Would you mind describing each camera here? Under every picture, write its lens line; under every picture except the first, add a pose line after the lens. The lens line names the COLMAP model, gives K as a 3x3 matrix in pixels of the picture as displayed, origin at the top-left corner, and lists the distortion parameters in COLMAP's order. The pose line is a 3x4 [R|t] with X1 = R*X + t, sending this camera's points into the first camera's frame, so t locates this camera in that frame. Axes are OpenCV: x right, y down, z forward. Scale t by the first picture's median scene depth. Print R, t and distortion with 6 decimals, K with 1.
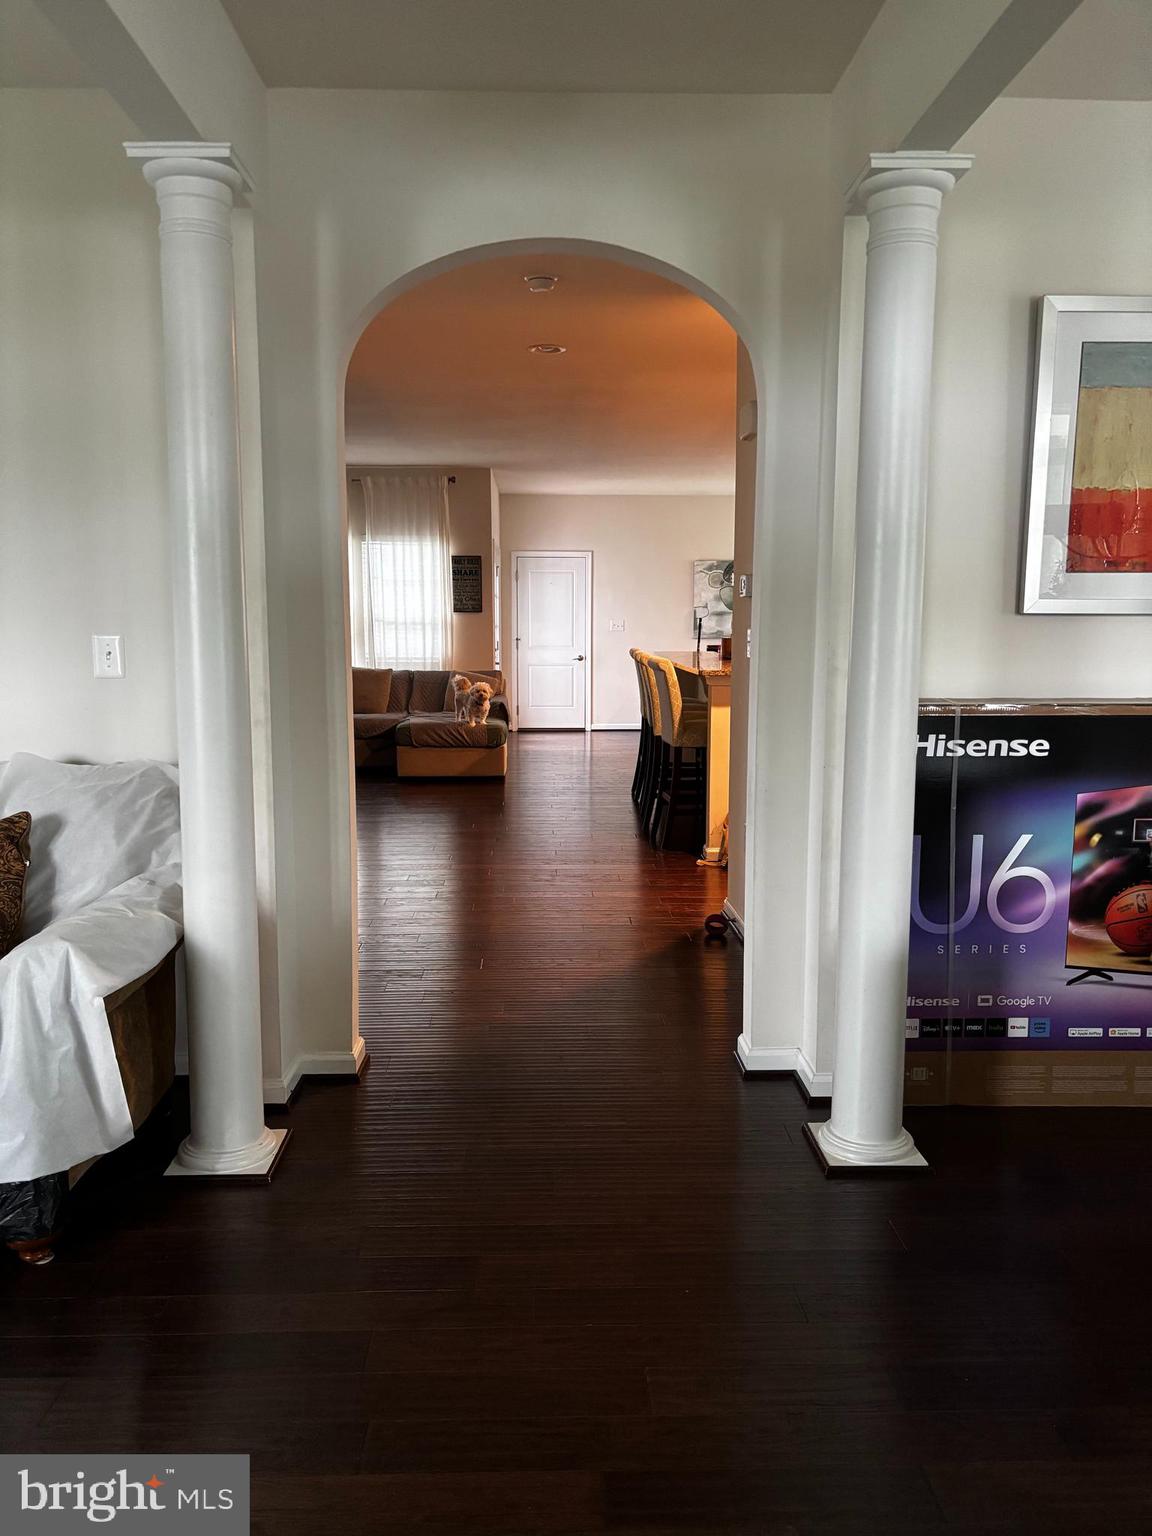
lens RADIAL K [[1163.8, 0, 573.9], [0, 1163.8, 769.8], [0, 0, 1]] dist [-0.001358, -0.000642]
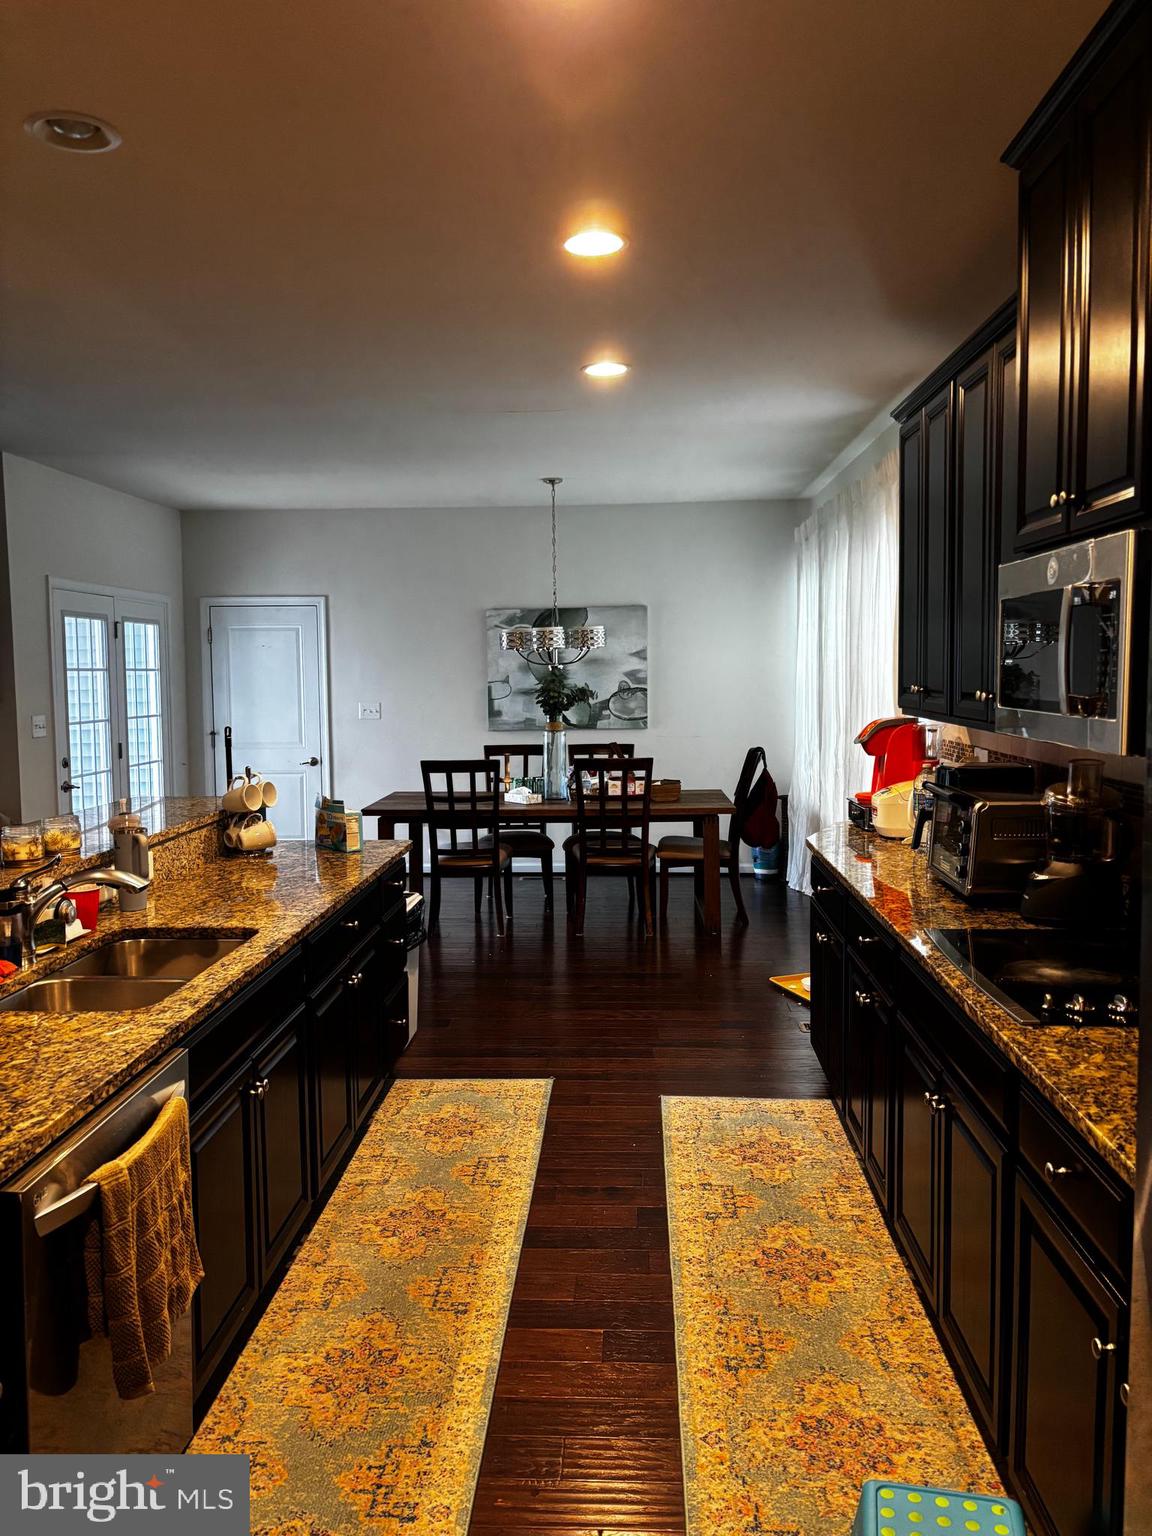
lens RADIAL K [[1163.8, 0, 576.6], [0, 1163.8, 763.0], [0, 0, 1]] dist [-0.001358, -0.000642]
pose [[0.996541, 0.001813, -0.083084, 0.205505], [-0.005801, 0.998841, -0.047786, -0.065700], [0.082901, 0.048103, 0.995396, 0.375224]]
